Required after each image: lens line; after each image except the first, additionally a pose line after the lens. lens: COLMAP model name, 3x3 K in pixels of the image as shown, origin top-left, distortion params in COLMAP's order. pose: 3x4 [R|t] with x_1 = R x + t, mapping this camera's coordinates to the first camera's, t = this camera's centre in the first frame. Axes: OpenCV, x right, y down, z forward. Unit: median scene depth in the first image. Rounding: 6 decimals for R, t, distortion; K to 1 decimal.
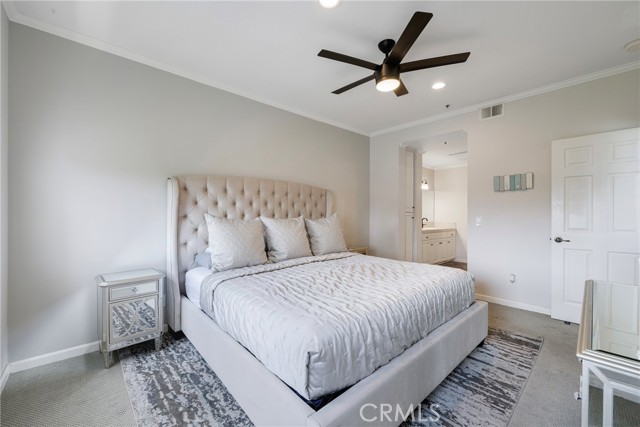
lens RADIAL K [[260.0, 0, 317.1], [0, 260.0, 212.7], [0, 0, 1]] dist [-0.000350, -0.000085]
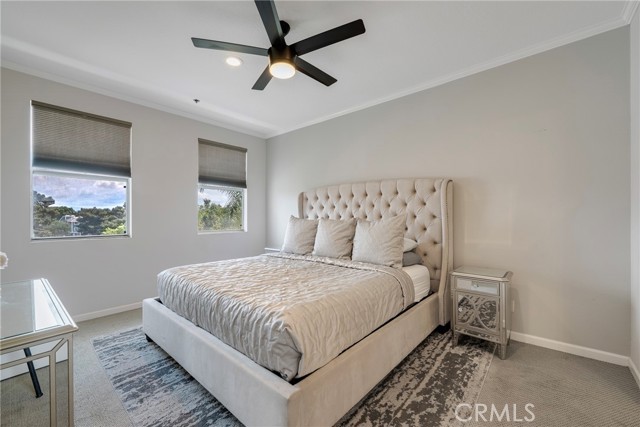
lens RADIAL K [[260.6, 0, 319.3], [0, 260.6, 214.7], [0, 0, 1]] dist [0.000845, -0.000051]
pose [[0.116404, -0.002701, -0.993198, 1.184223], [0.004838, 0.999986, -0.002153, 0.004444], [0.993190, -0.004555, 0.116416, 1.039222]]
